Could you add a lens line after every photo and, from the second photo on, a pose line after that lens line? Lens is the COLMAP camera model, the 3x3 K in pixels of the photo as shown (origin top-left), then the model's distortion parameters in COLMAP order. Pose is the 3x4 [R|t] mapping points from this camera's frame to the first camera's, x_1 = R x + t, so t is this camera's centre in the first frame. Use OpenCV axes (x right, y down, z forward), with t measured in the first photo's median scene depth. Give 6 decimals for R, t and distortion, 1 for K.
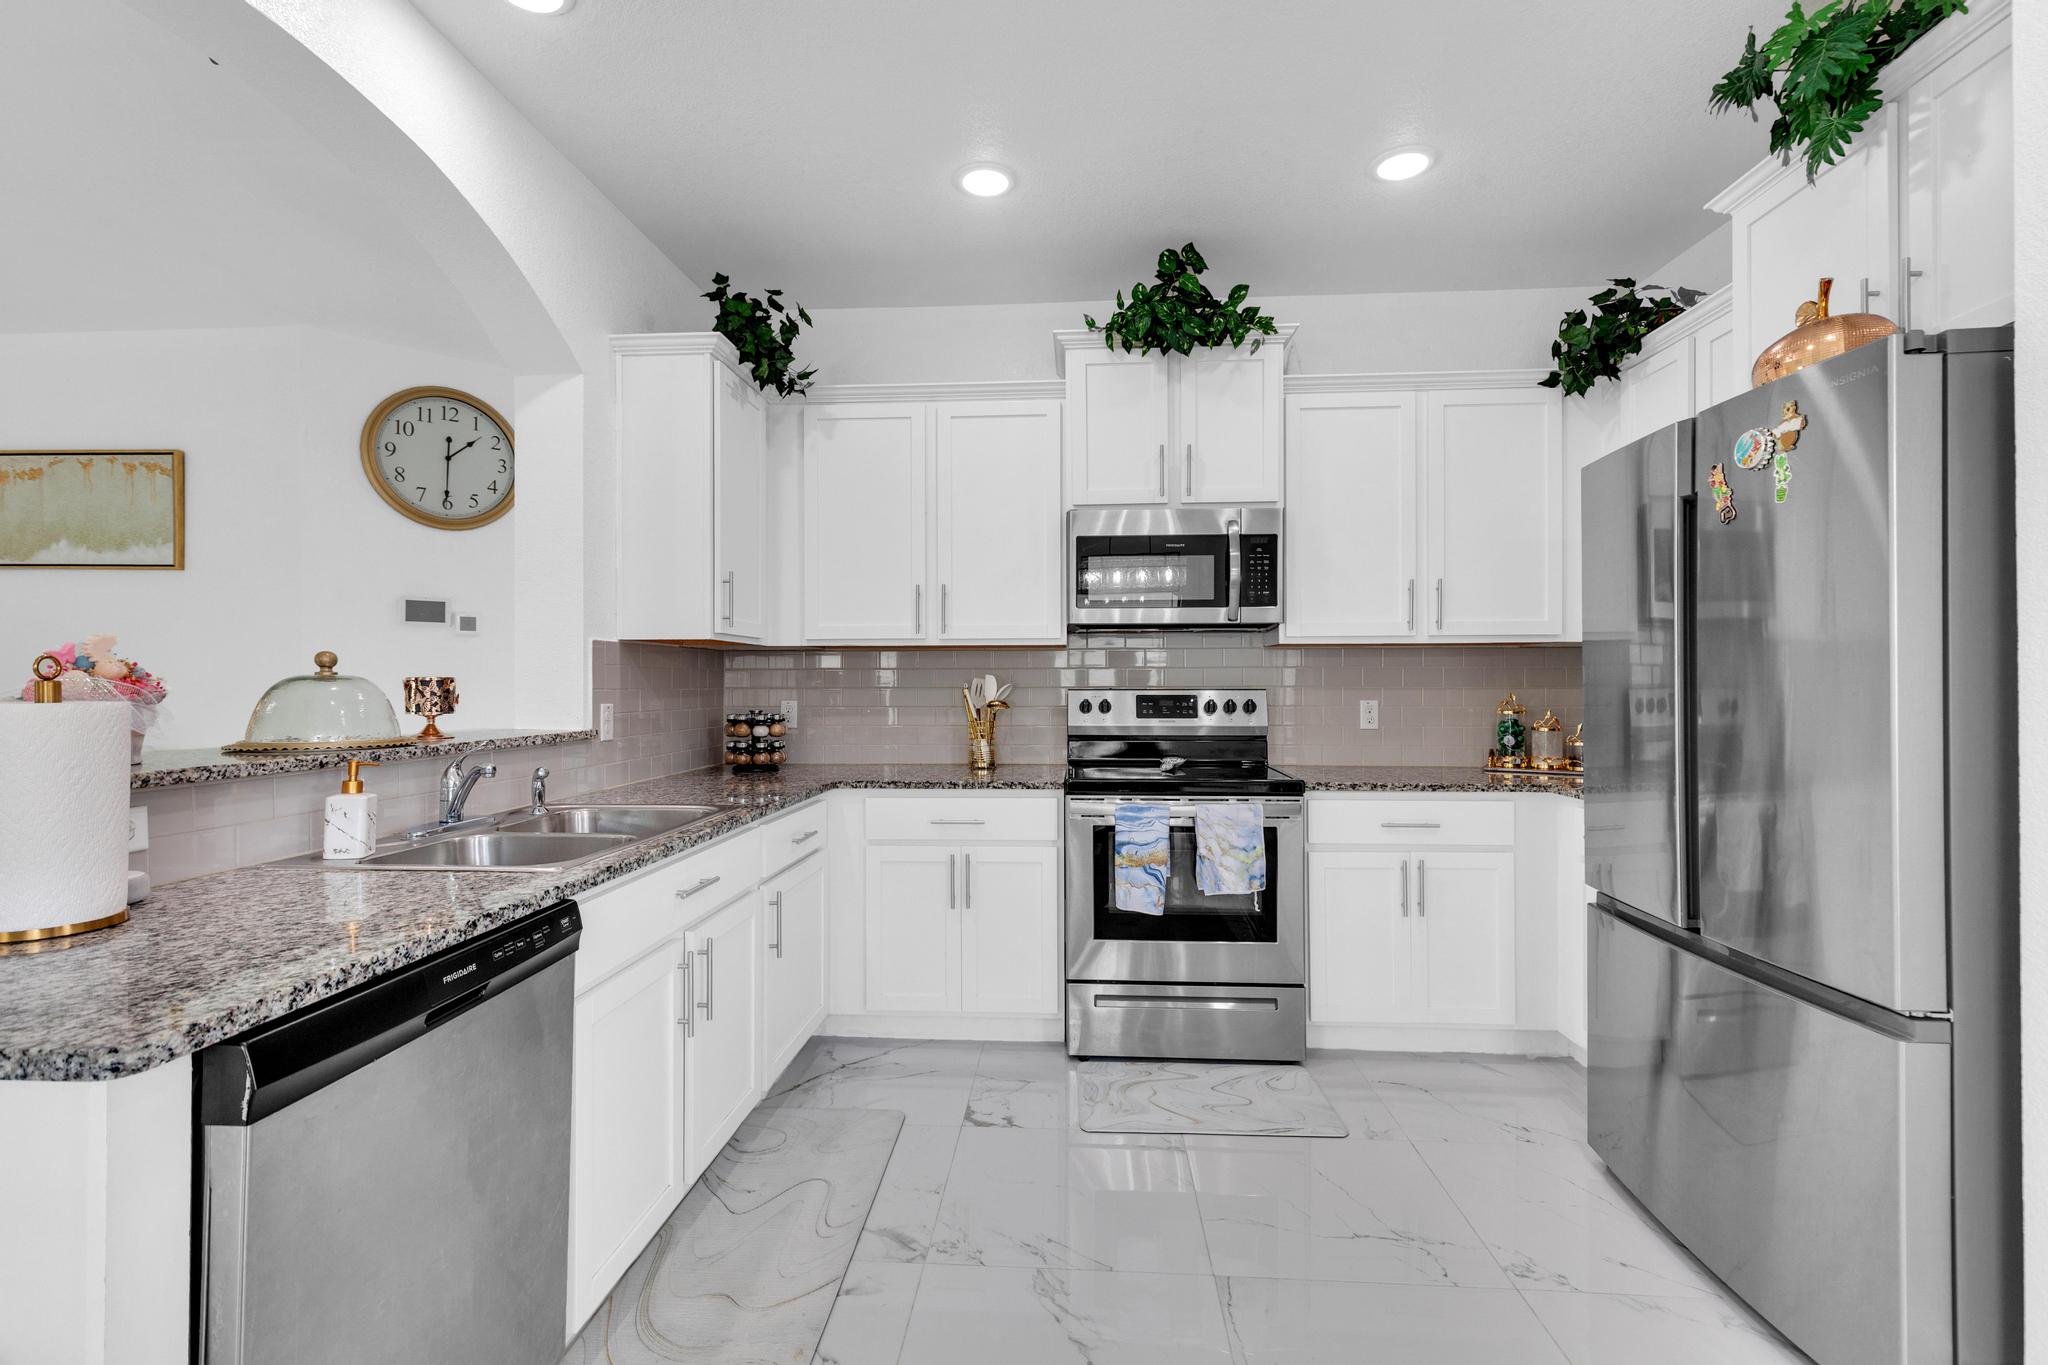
lens RADIAL K [[914.7, 0, 1021.3], [0, 914.7, 683.2], [0, 0, 1]] dist [0.007415, -0.000165]
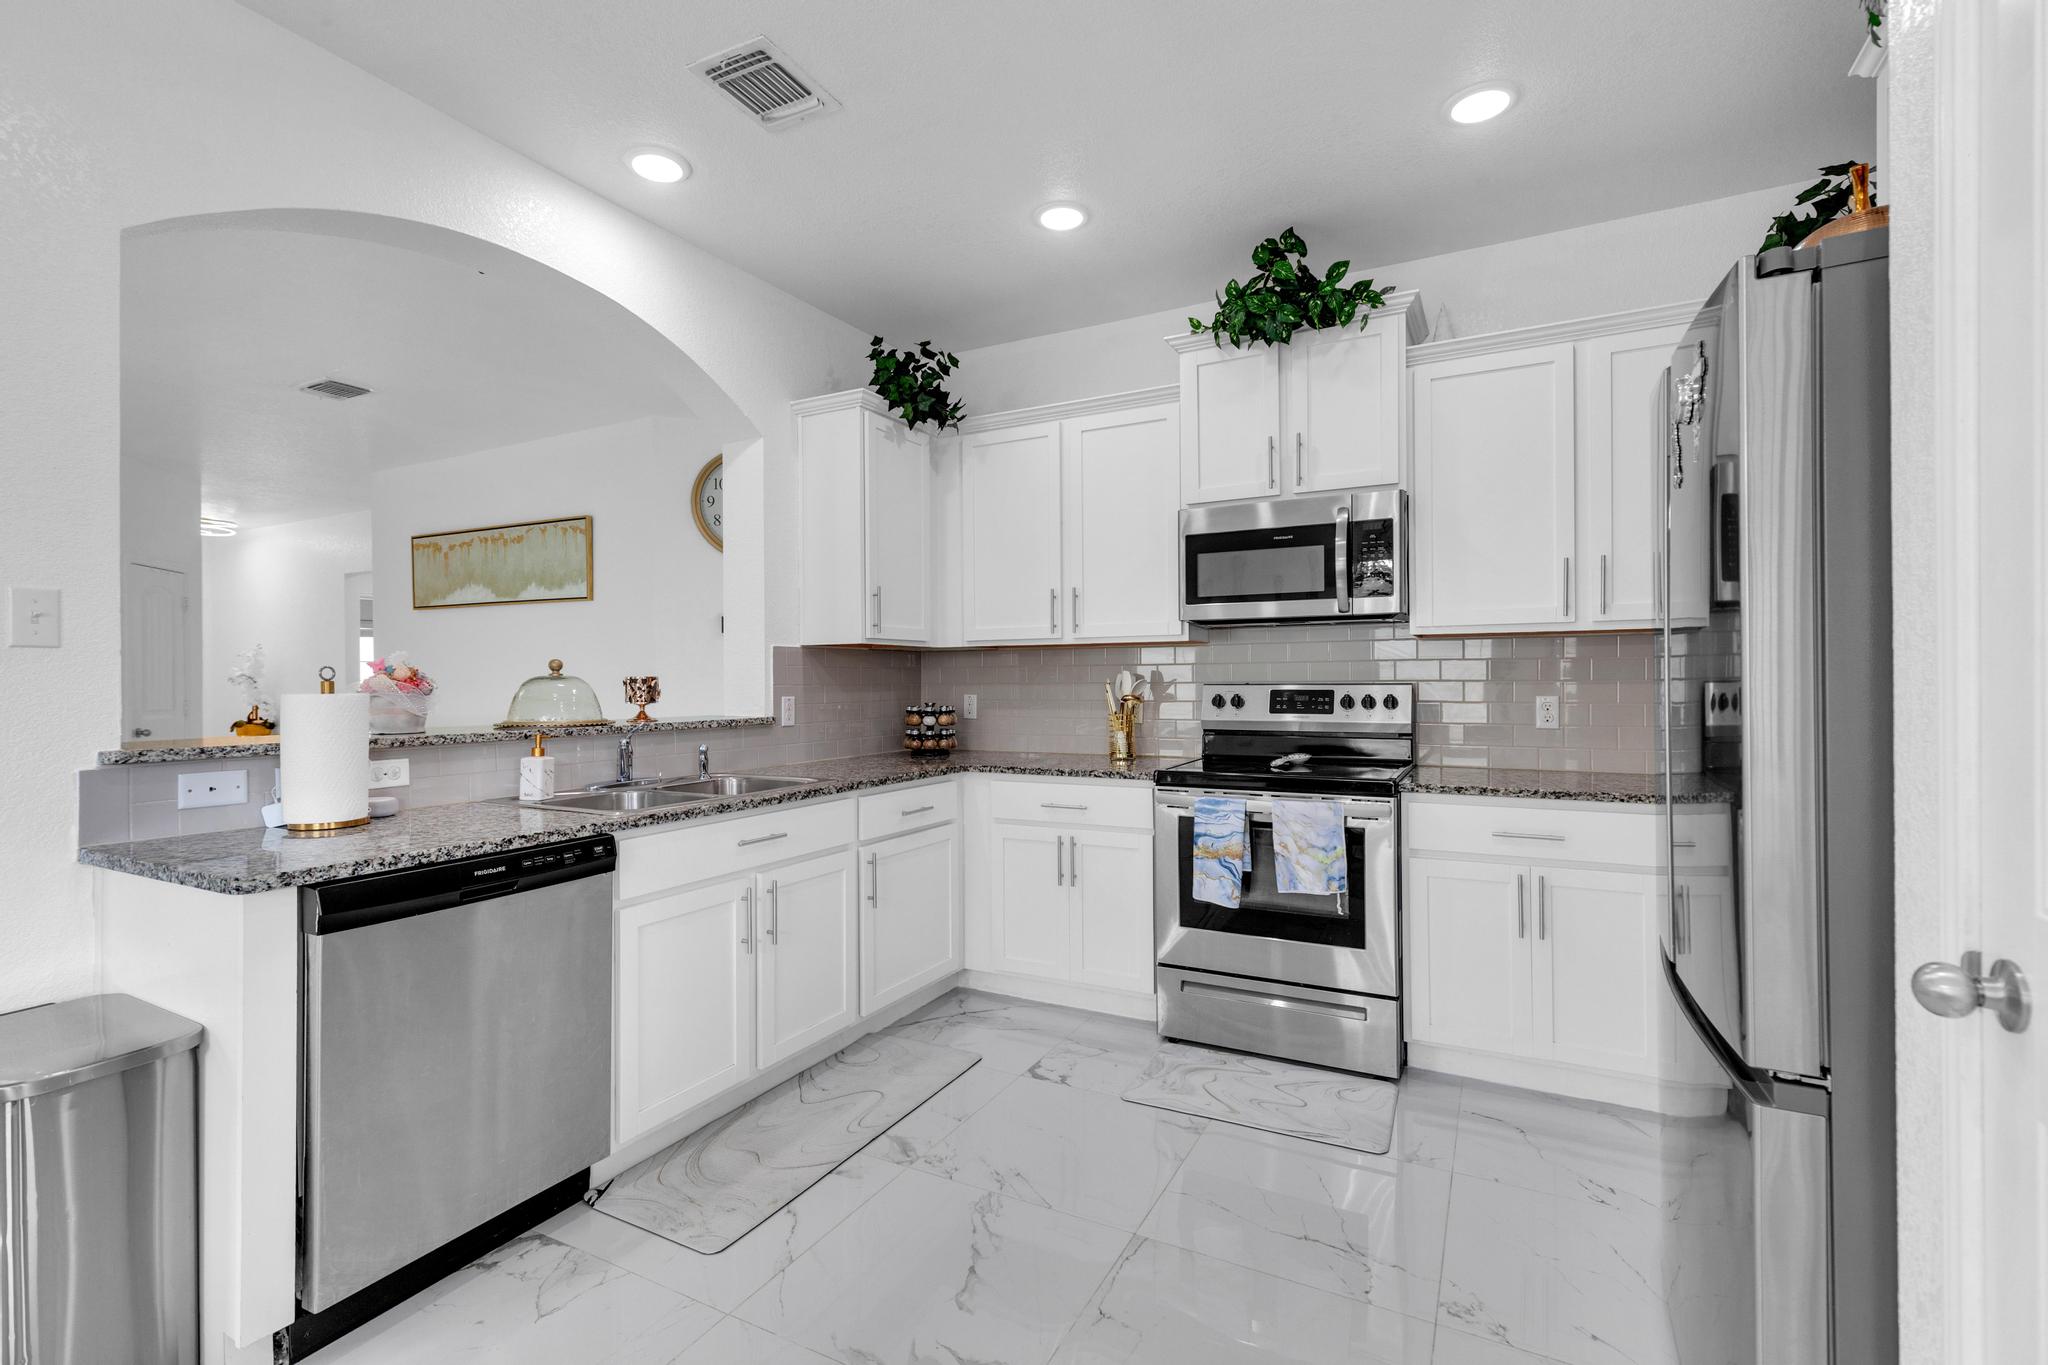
lens RADIAL K [[914.7, 0, 1021.5], [0, 914.7, 683.4], [0, 0, 1]] dist [0.007415, -0.000165]
pose [[0.913551, -0.002597, -0.406716, 0.339889], [0.004887, 0.999978, 0.004591, 0.000012], [0.406695, -0.006182, 0.913543, -0.014981]]
